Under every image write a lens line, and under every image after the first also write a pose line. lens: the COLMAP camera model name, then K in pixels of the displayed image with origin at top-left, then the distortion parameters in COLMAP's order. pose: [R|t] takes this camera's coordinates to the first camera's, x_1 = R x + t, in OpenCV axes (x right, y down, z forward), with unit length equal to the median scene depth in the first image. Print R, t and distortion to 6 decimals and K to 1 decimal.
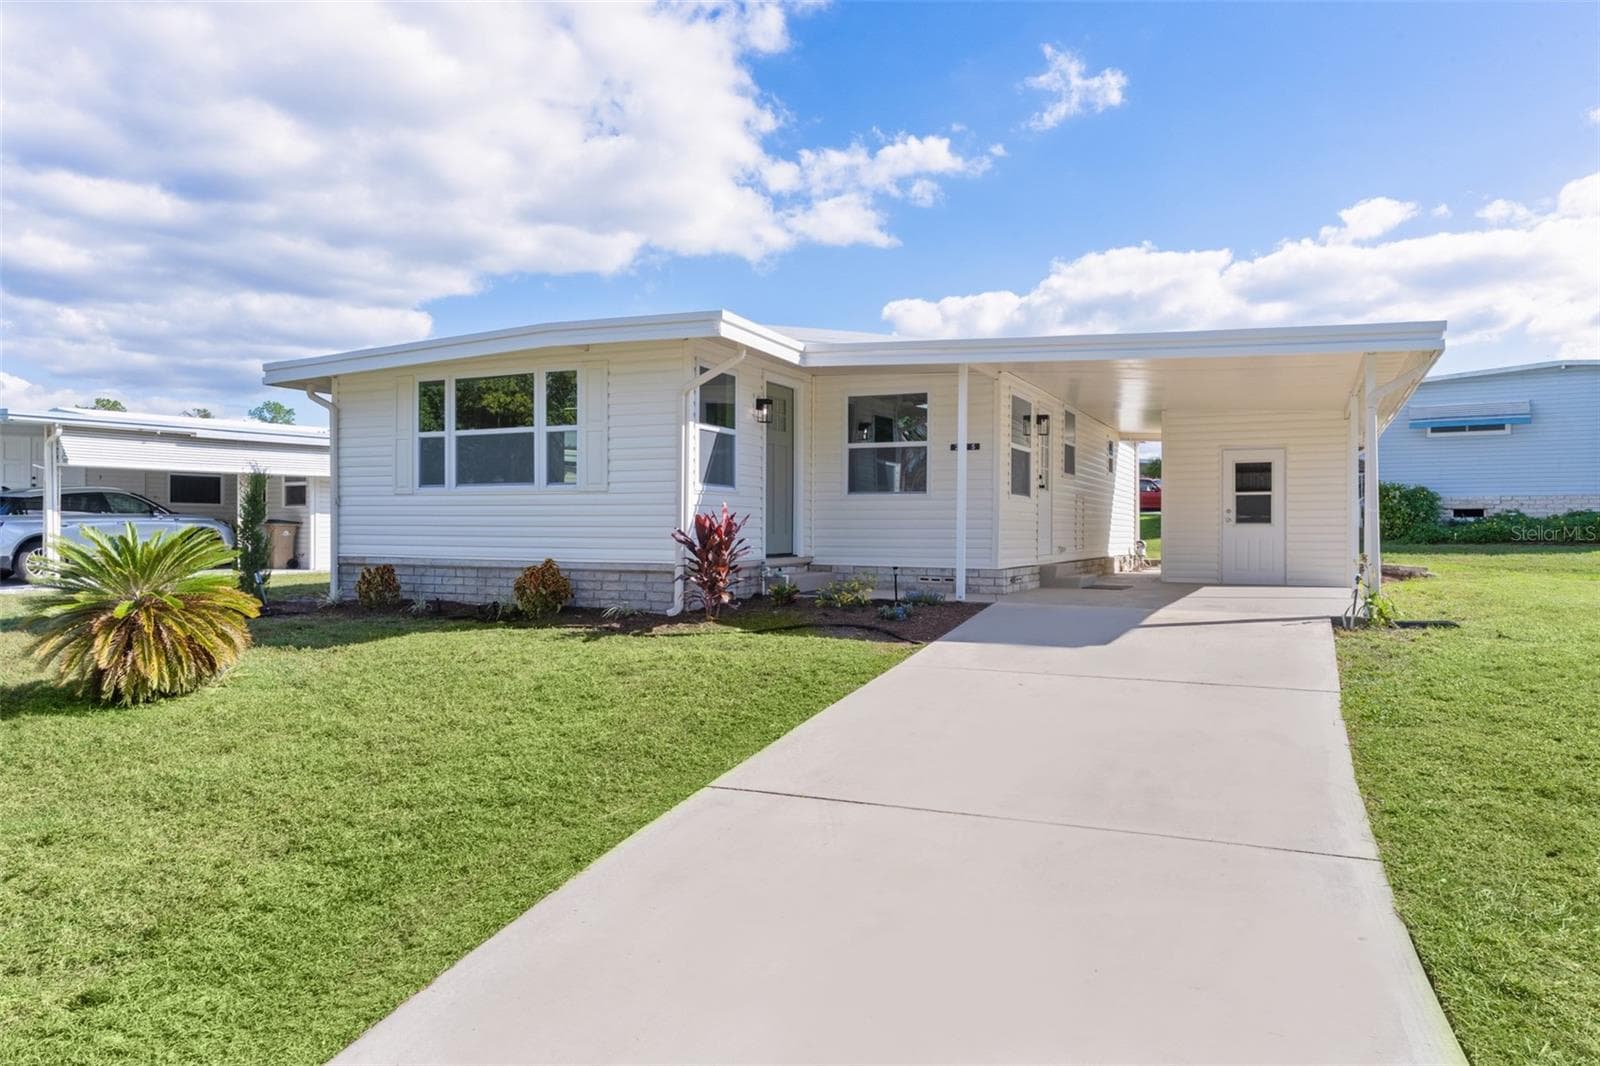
lens RADIAL K [[1090.0, 0, 794.7], [0, 1090.0, 529.7], [0, 0, 1]] dist [-0.006183, 0.018093]
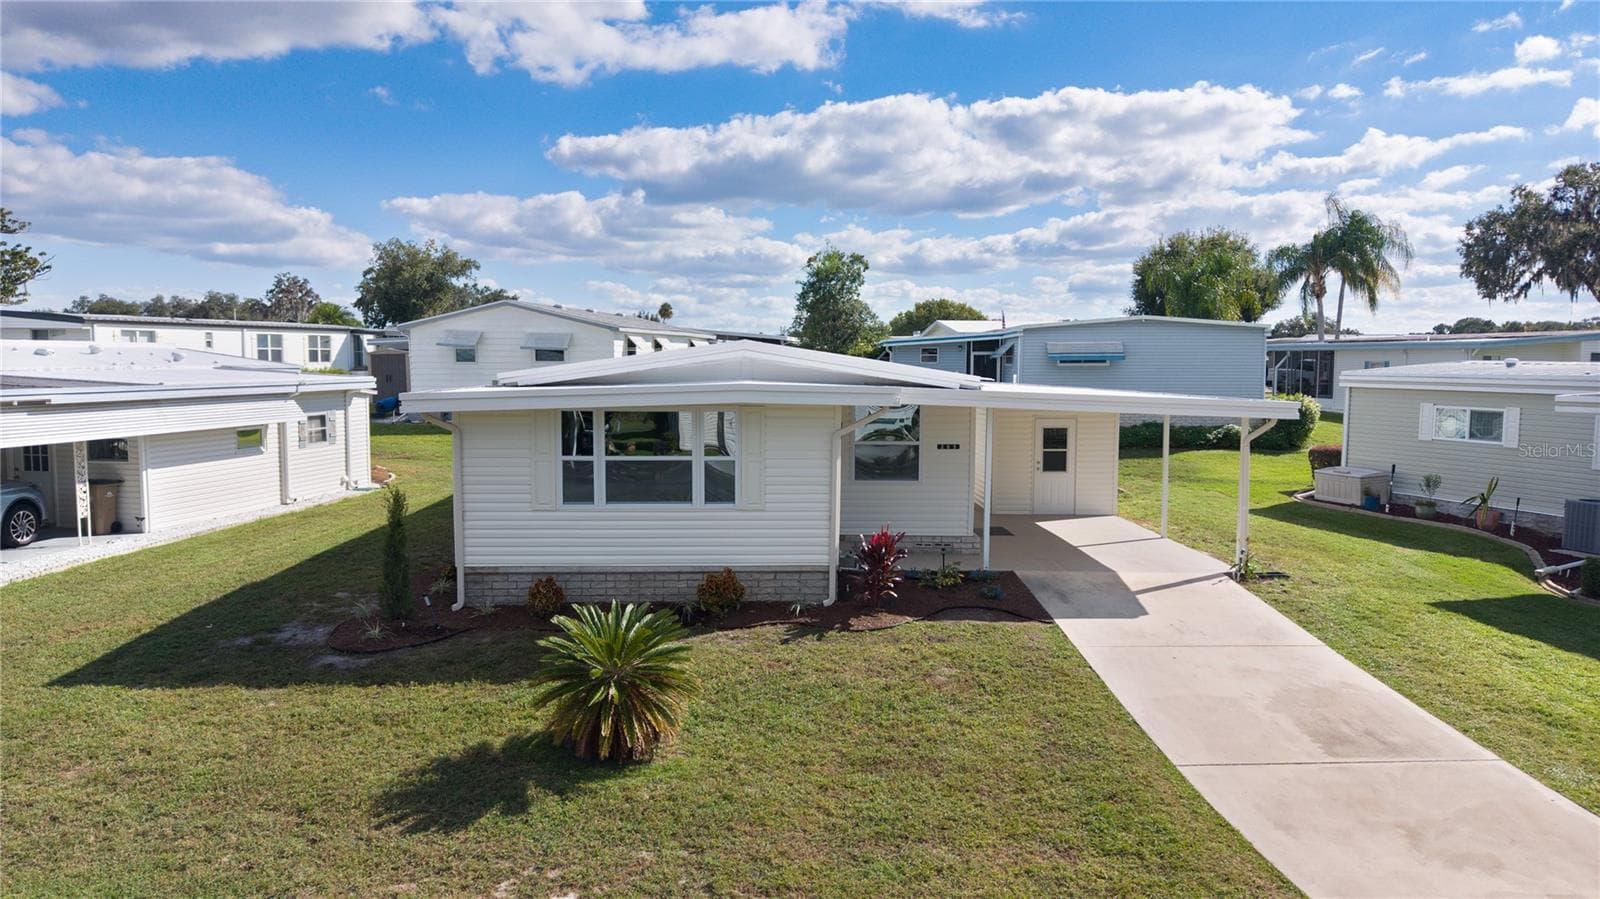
lens RADIAL K [[1090.3, 0, 808.1], [0, 1090.3, 454.1], [0, 0, 1]] dist [0.037276, -0.045406]
pose [[0.884941, -0.039777, 0.464002, -0.679797], [-0.002118, 0.995992, 0.089423, -0.203090], [-0.465699, -0.080117, 0.881309, -0.115984]]
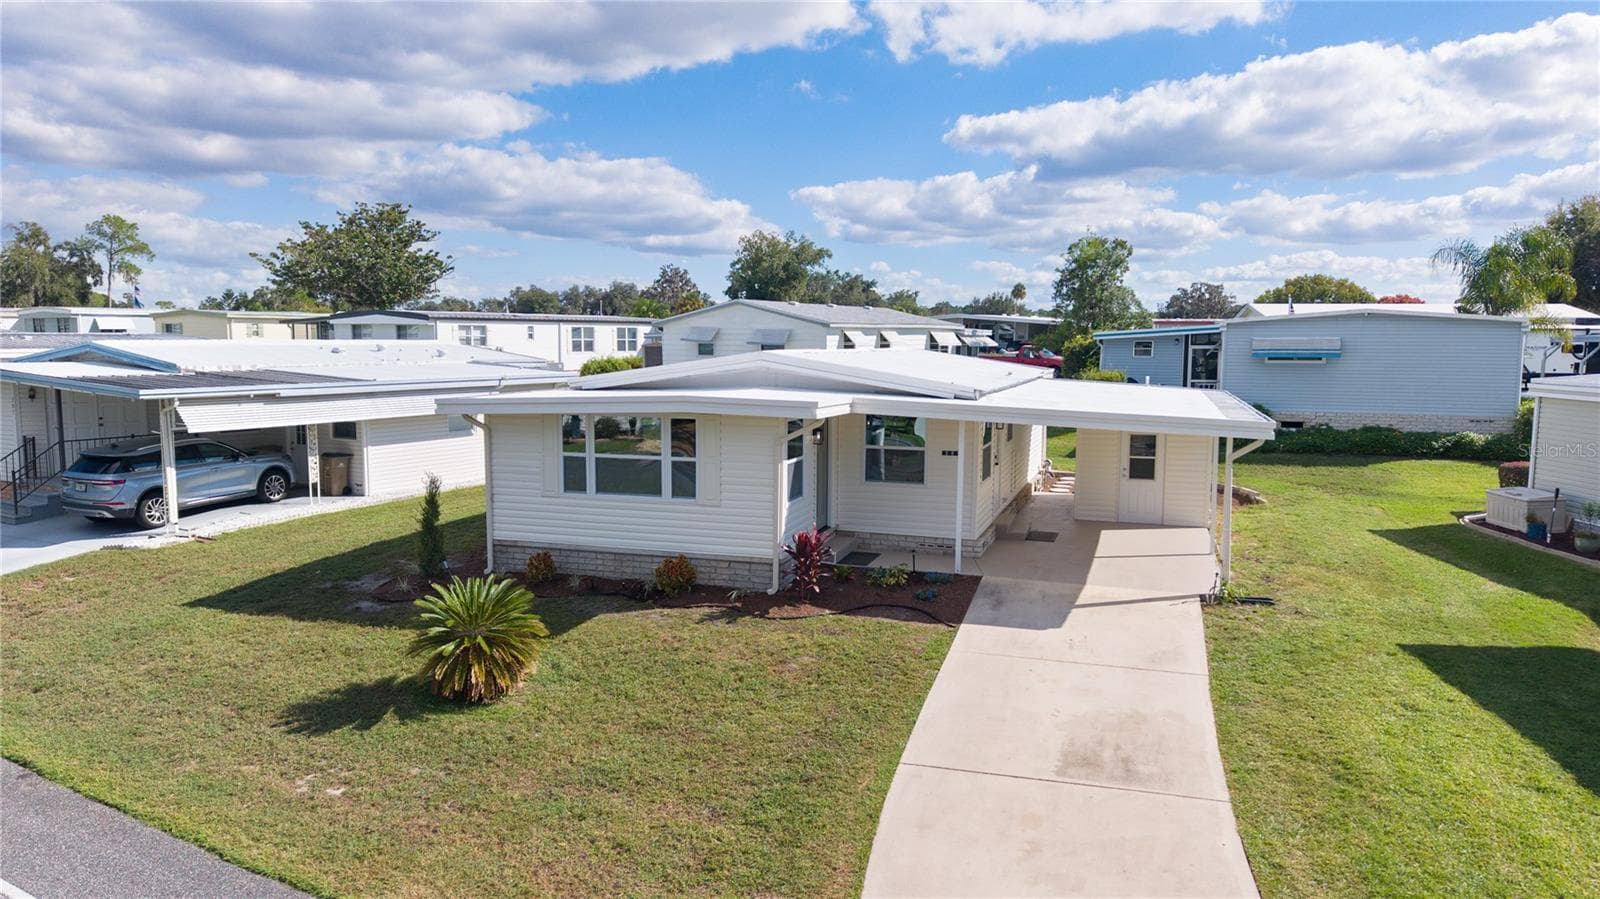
lens RADIAL K [[1090.3, 0, 815.8], [0, 1090.3, 449.9], [0, 0, 1]] dist [0.037276, -0.045406]
pose [[0.990260, -0.011959, 0.138719, -0.235334], [-0.002802, 0.994392, 0.105724, -0.249137], [-0.139205, -0.105083, 0.984672, -0.395932]]
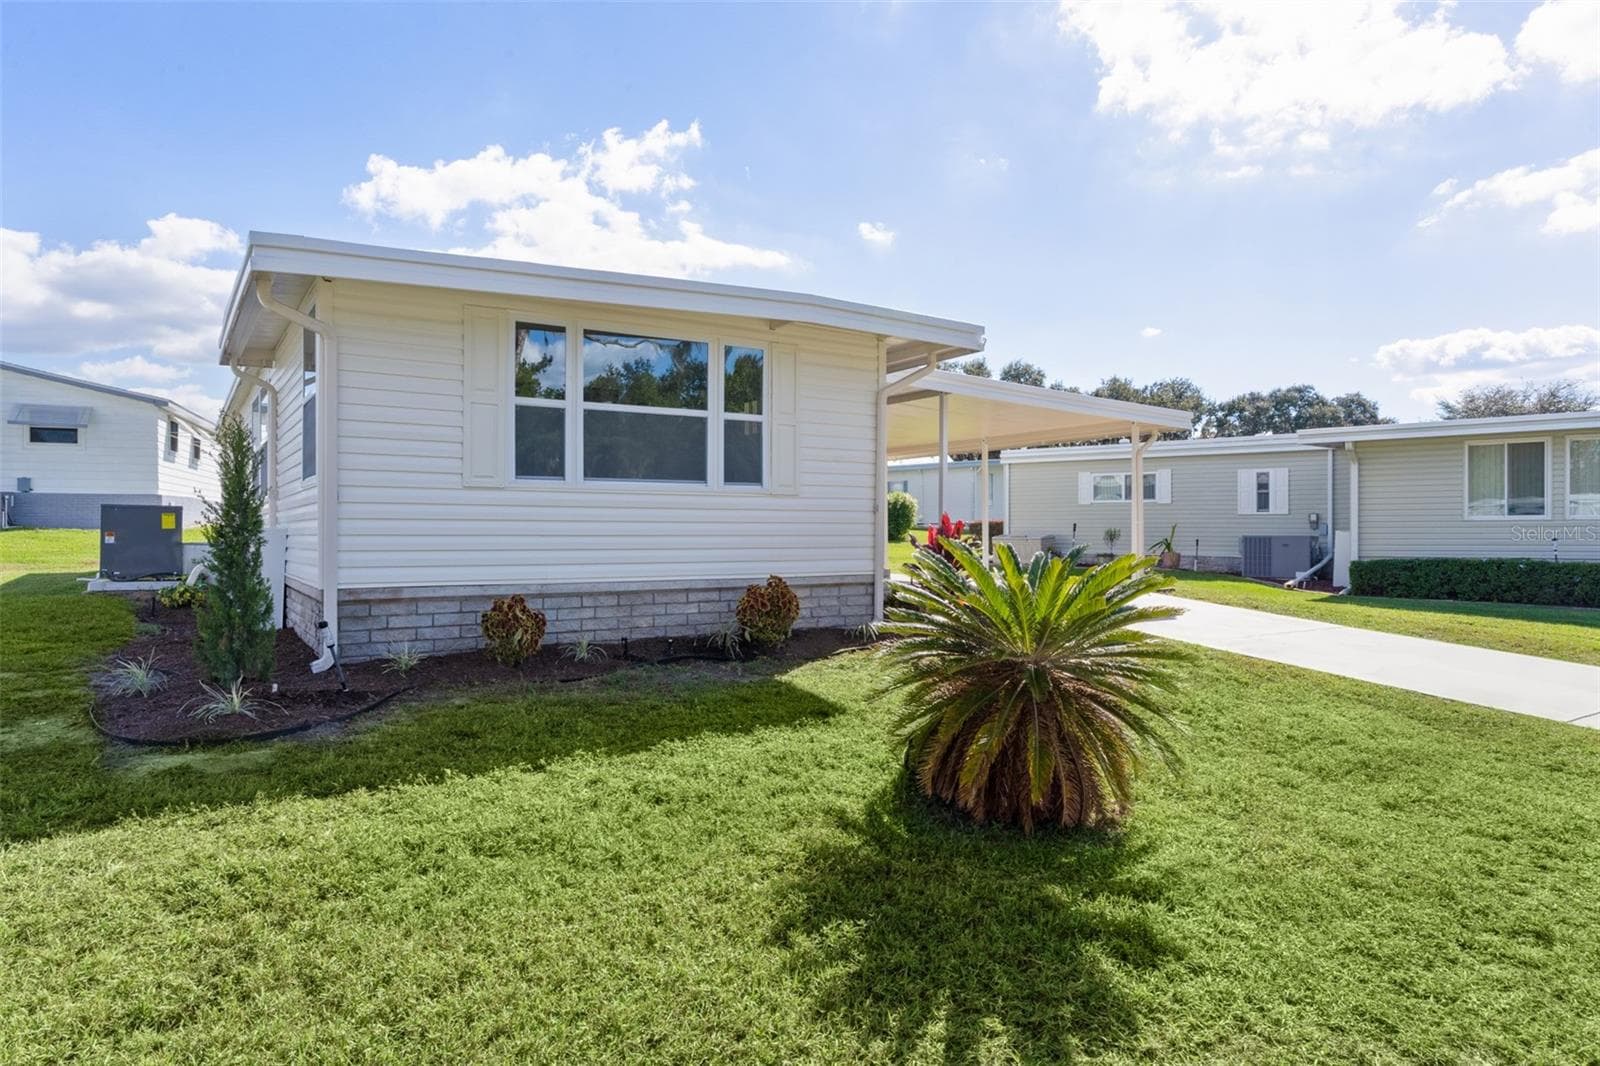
lens RADIAL K [[971.2, 0, 791.8], [0, 971.2, 529.5], [0, 0, 1]] dist [-0.019458, 0.015186]
pose [[0.522718, -0.002708, 0.852501, -0.808106], [0.000450, 0.999996, 0.002901, -0.009728], [-0.852506, -0.001133, 0.522717, 0.575310]]
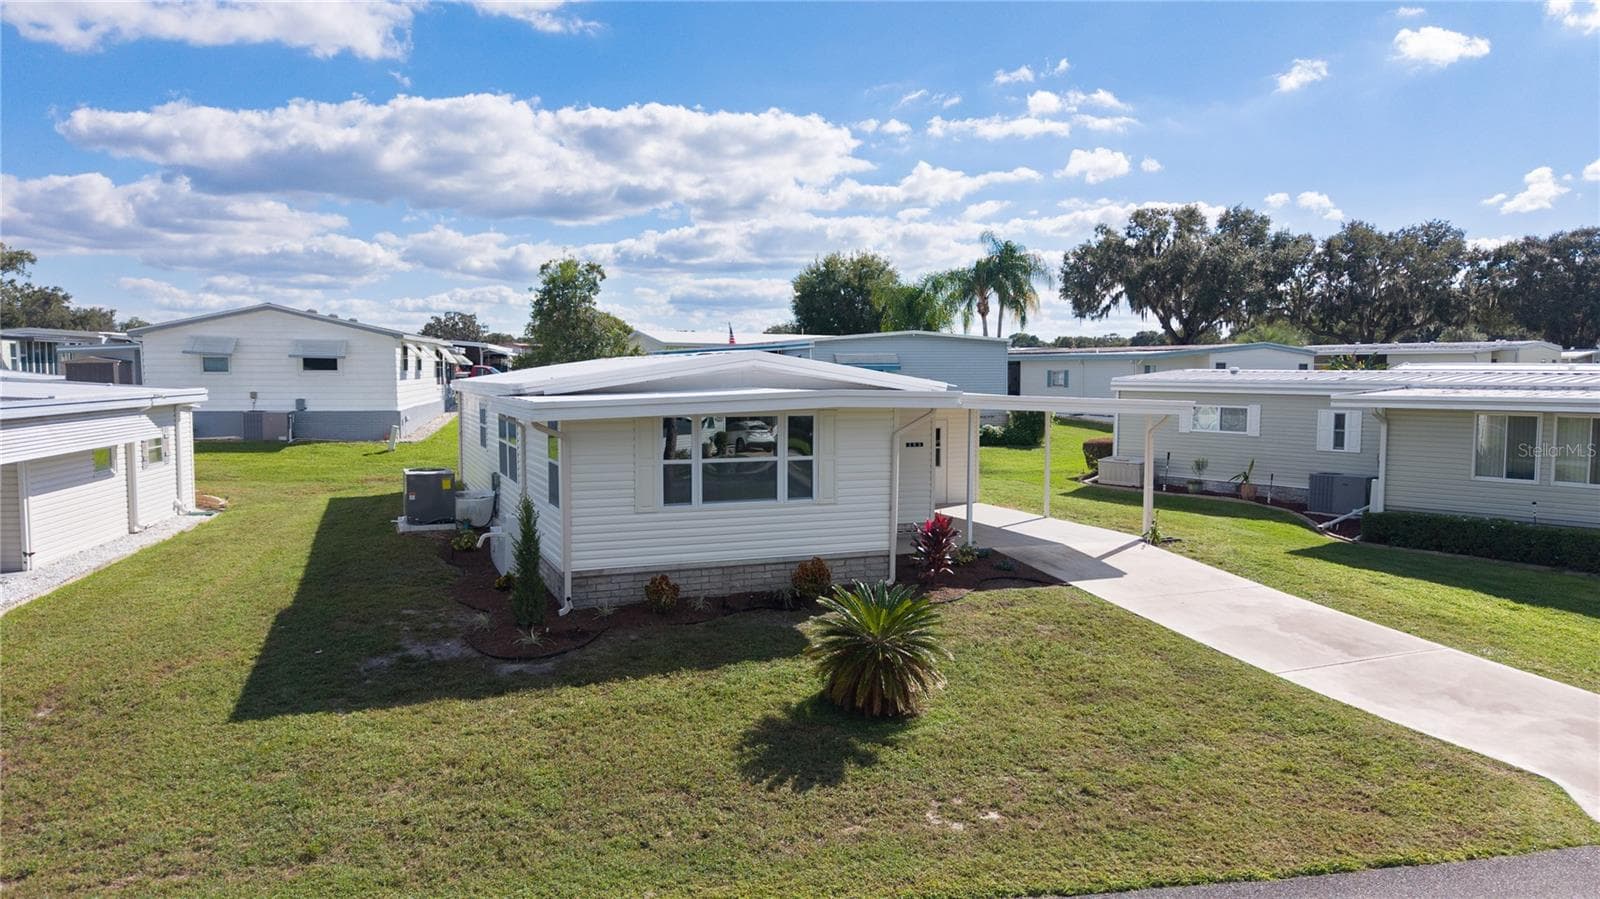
lens RADIAL K [[1090.3, 0, 811.6], [0, 1090.3, 446.4], [0, 0, 1]] dist [0.037276, -0.045406]
pose [[0.662591, -0.053700, 0.747054, -1.186321], [-0.001825, 0.997308, 0.073308, -0.201938], [-0.748979, -0.049937, 0.660709, 0.103529]]
